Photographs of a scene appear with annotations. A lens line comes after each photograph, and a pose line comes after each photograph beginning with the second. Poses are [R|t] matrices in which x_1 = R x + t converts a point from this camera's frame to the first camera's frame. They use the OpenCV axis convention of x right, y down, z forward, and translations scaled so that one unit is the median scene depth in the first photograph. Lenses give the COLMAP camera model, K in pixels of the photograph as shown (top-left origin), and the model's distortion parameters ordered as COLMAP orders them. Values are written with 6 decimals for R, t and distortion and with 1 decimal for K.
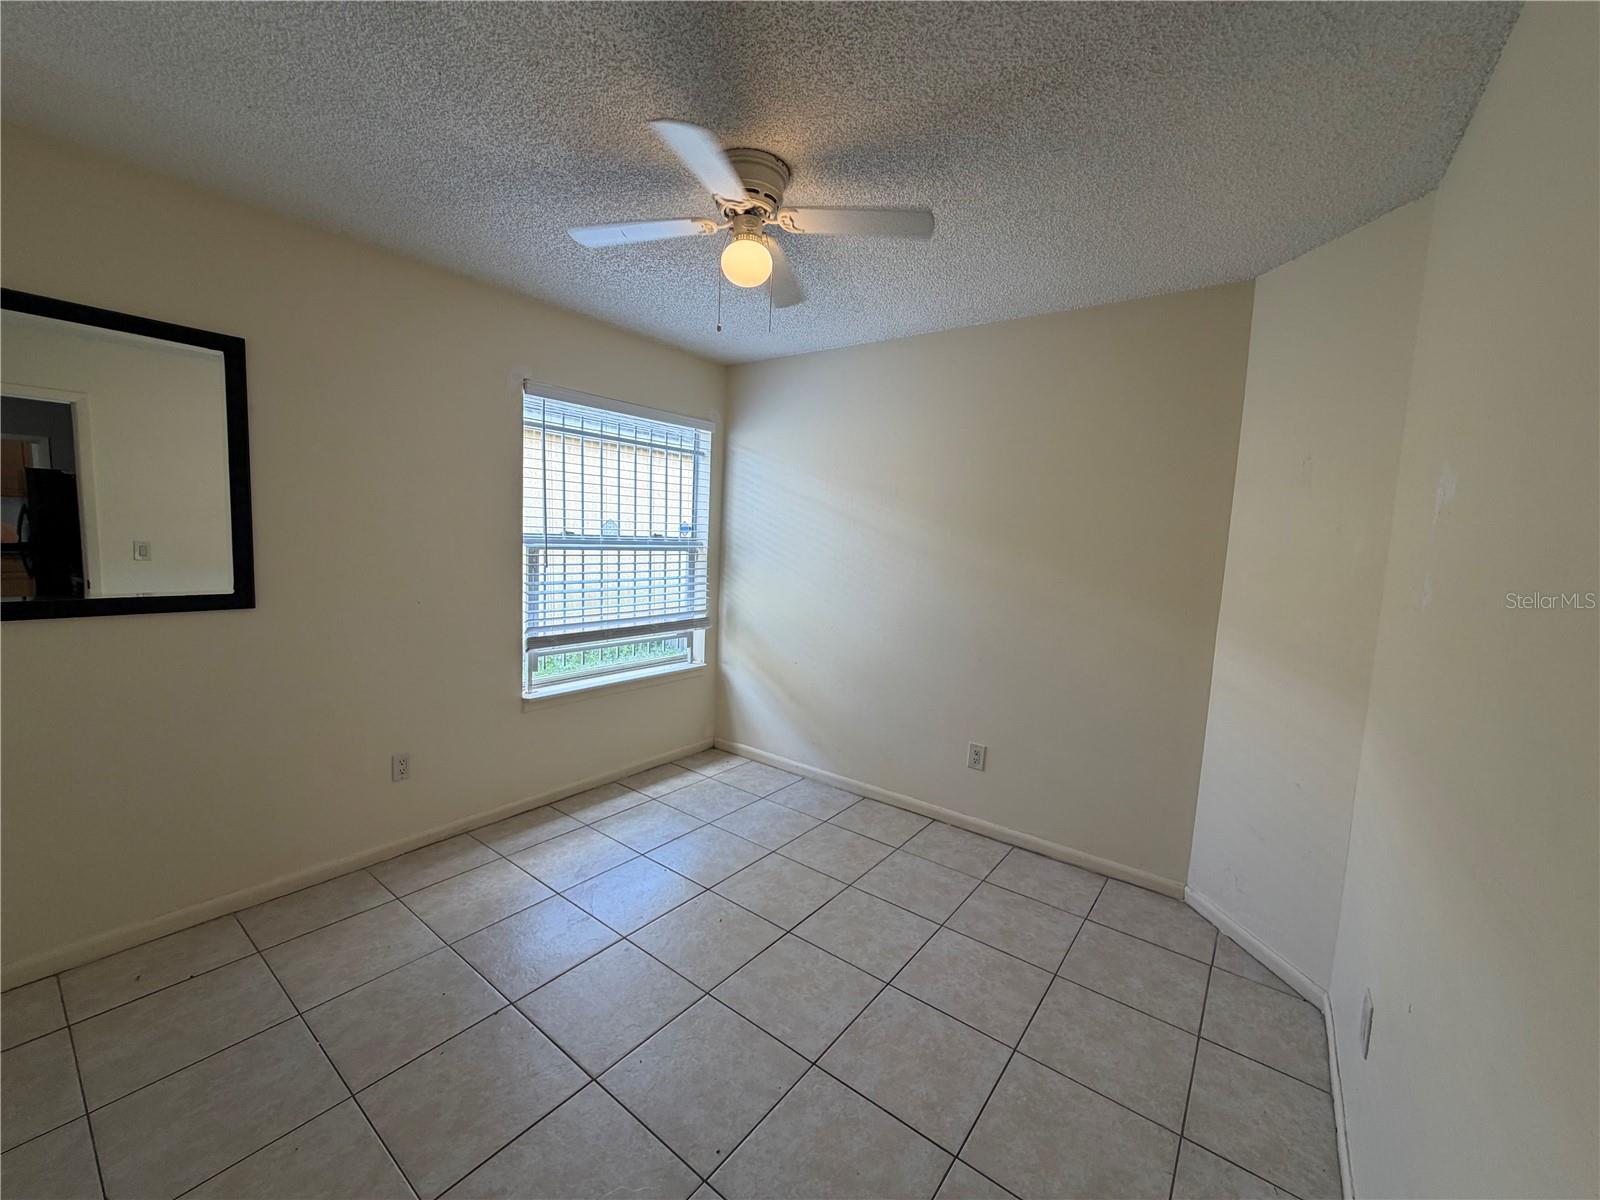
lens RADIAL K [[636.8, 0, 801.6], [0, 636.8, 592.8], [0, 0, 1]] dist [0.001866, 0.000825]
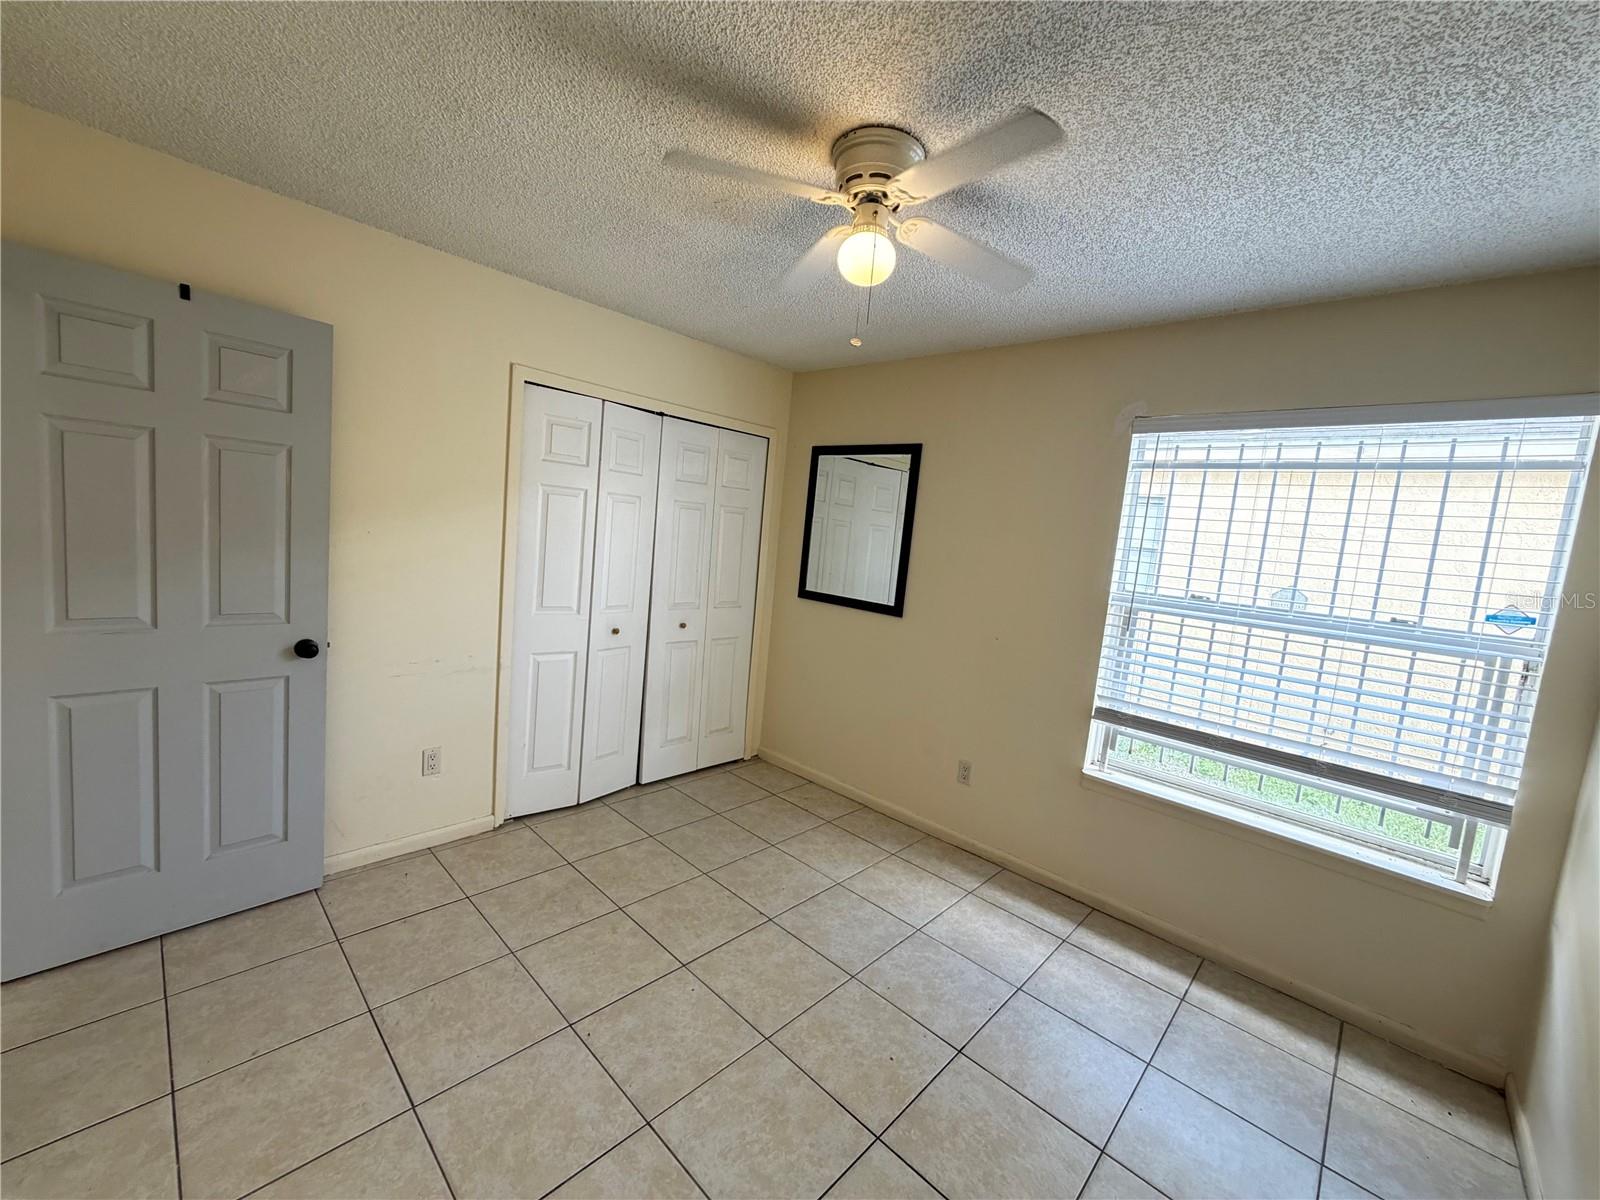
lens RADIAL K [[636.8, 0, 796.4], [0, 636.8, 600.5], [0, 0, 1]] dist [0.001866, 0.000825]
pose [[-0.102236, 0.050558, -0.993475, 0.463406], [-0.194854, 0.978343, 0.069840, -0.050672], [0.975489, 0.200723, -0.090171, 0.610994]]
